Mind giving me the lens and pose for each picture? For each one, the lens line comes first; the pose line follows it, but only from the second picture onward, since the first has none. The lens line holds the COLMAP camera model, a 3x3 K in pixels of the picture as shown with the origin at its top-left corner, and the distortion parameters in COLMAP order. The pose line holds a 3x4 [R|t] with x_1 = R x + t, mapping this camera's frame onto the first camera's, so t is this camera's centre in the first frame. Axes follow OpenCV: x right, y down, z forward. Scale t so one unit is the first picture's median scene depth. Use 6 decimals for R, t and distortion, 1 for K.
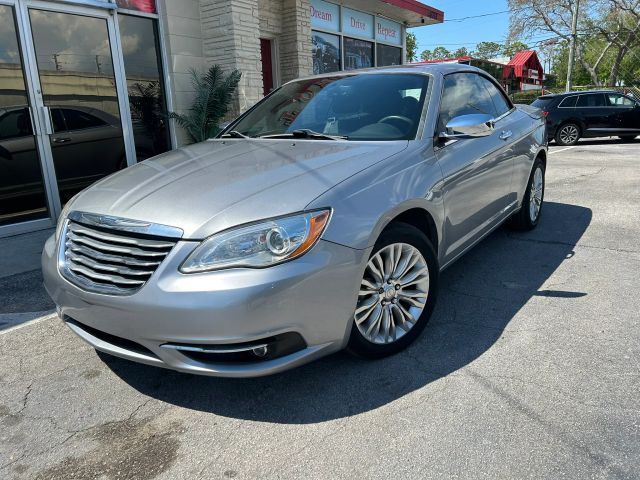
lens RADIAL K [[523.7, 0, 320.1], [0, 523.7, 267.9], [0, 0, 1]] dist [0.053368, -0.050533]
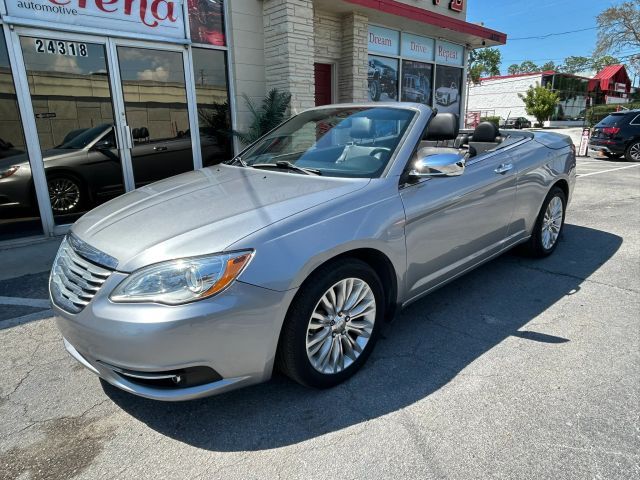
lens RADIAL K [[444.2, 0, 316.9], [0, 444.2, 262.6], [0, 0, 1]] dist [-0.002656, 0.003472]
pose [[0.974047, 0.083629, -0.210331, 0.143575], [-0.076782, 0.996224, 0.040528, -0.058627], [0.212926, -0.023326, 0.976790, 0.071145]]
